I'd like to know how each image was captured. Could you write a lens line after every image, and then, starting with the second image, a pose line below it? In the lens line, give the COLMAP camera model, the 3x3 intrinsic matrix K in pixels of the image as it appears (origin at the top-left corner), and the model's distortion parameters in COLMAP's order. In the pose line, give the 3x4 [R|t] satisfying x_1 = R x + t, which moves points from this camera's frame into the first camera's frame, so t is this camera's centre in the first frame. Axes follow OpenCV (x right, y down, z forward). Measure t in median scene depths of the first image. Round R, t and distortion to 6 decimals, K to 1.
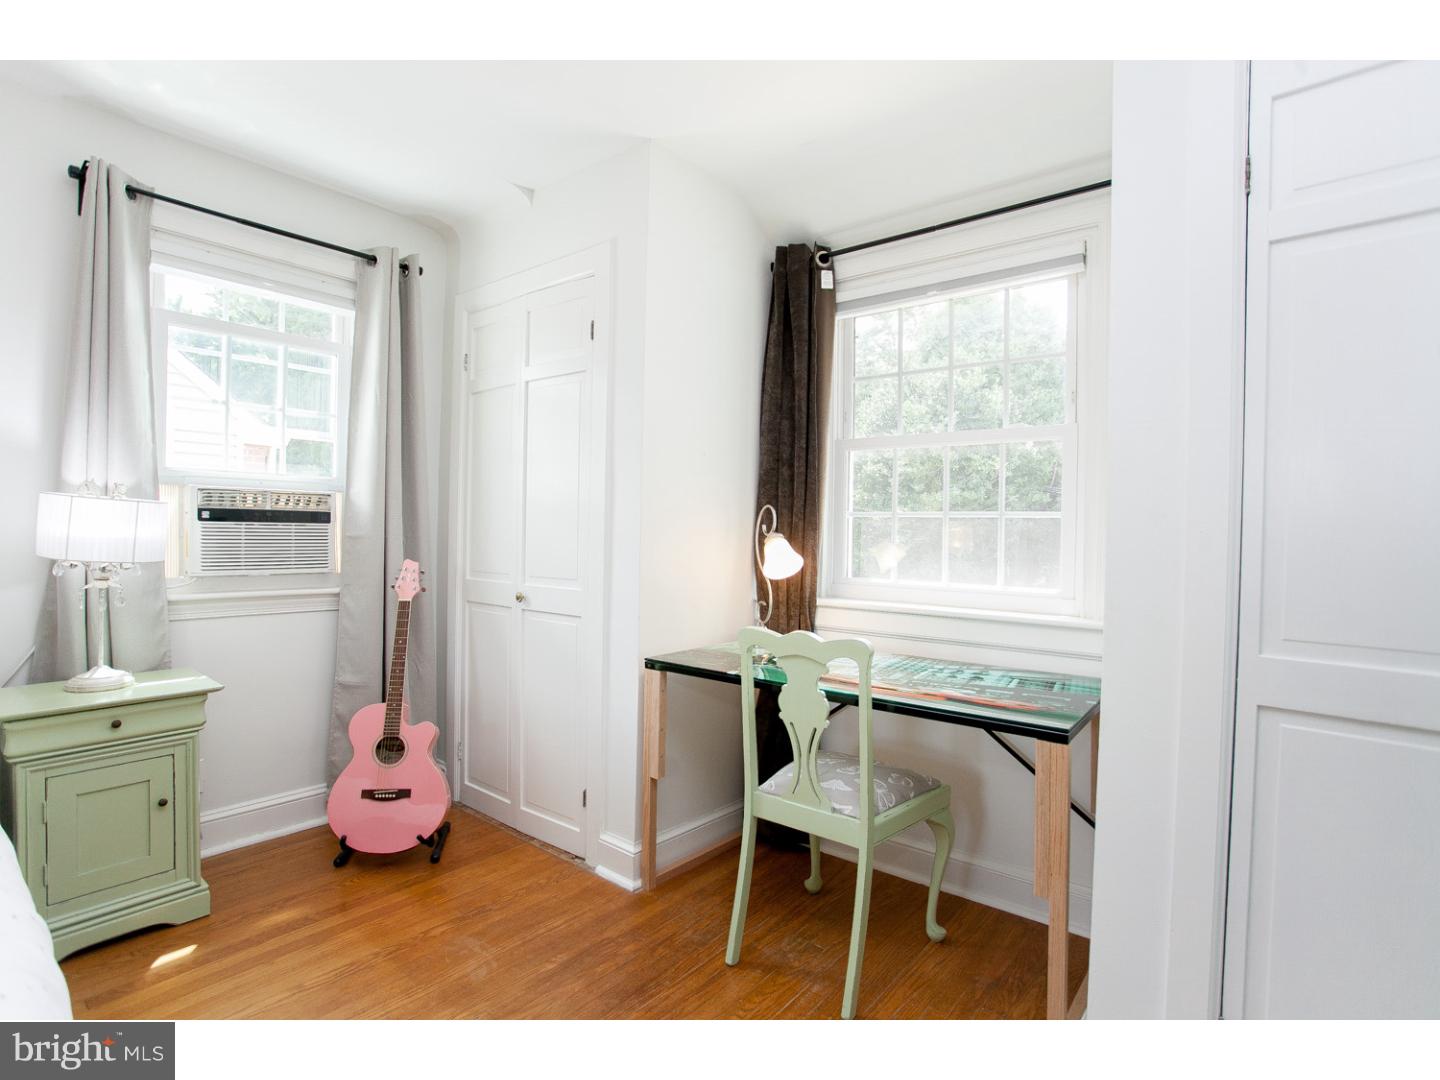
lens RADIAL K [[725.8, 0, 717.4], [0, 725.8, 543.6], [0, 0, 1]] dist [-0.063588, 0.030031]
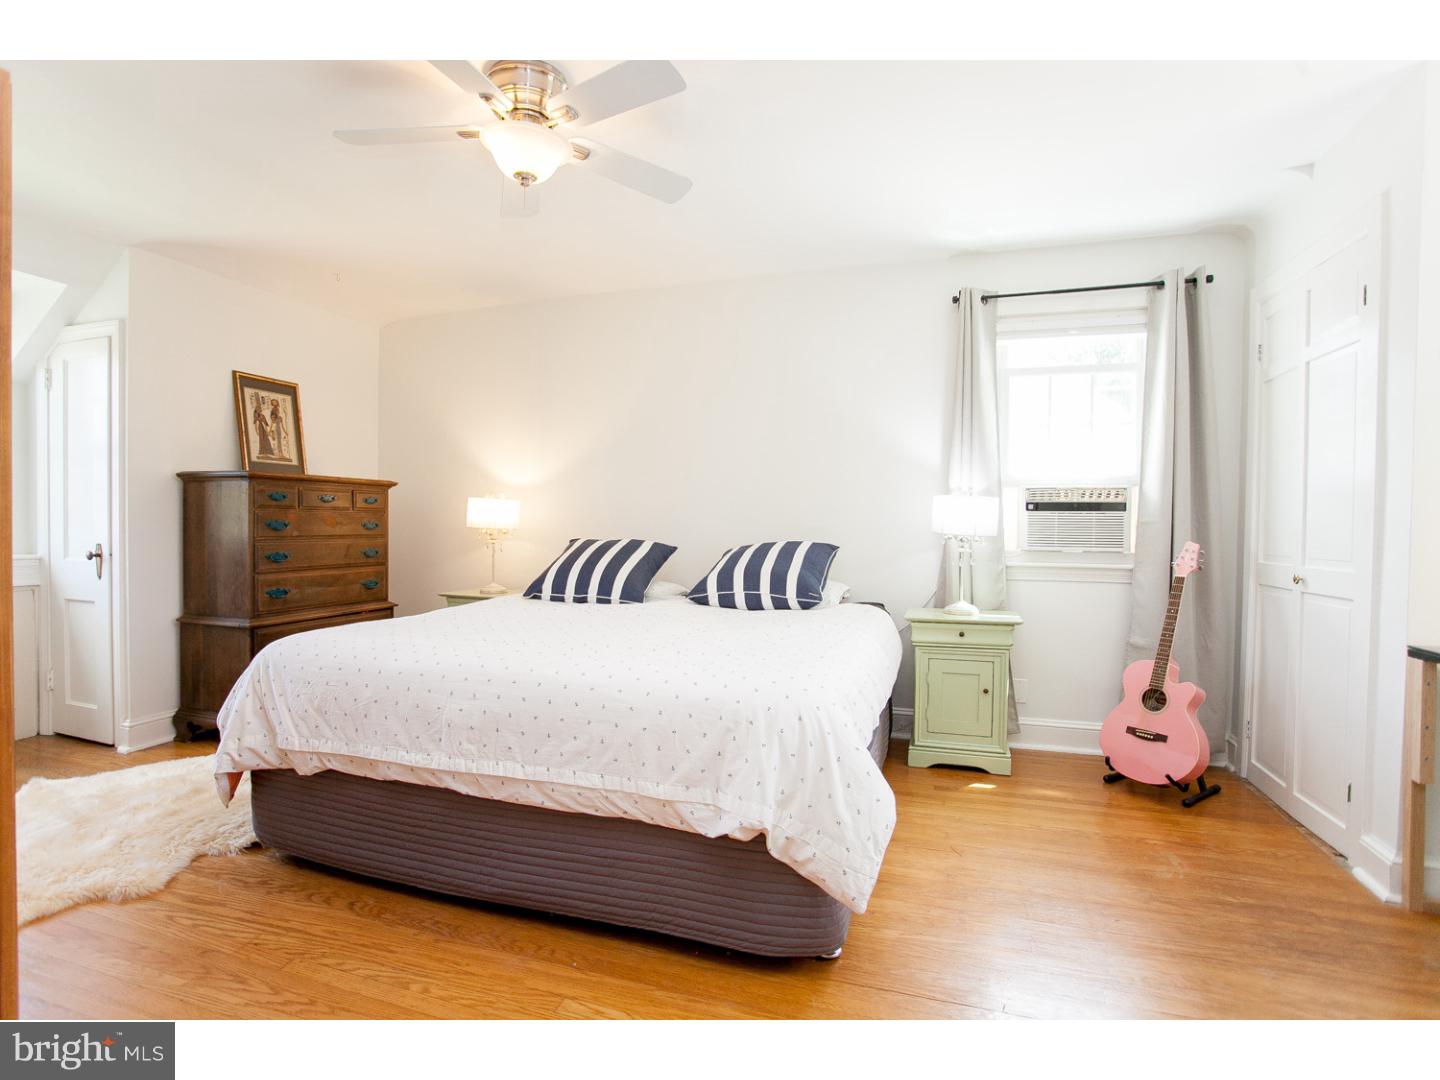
lens RADIAL K [[725.8, 0, 717.4], [0, 725.8, 543.6], [0, 0, 1]] dist [-0.063588, 0.030031]
pose [[0.382753, 0.006494, -0.923828, 0.350749], [-0.016538, 0.999863, 0.000177, 0.041719], [0.923703, 0.015211, 0.382808, -0.123906]]
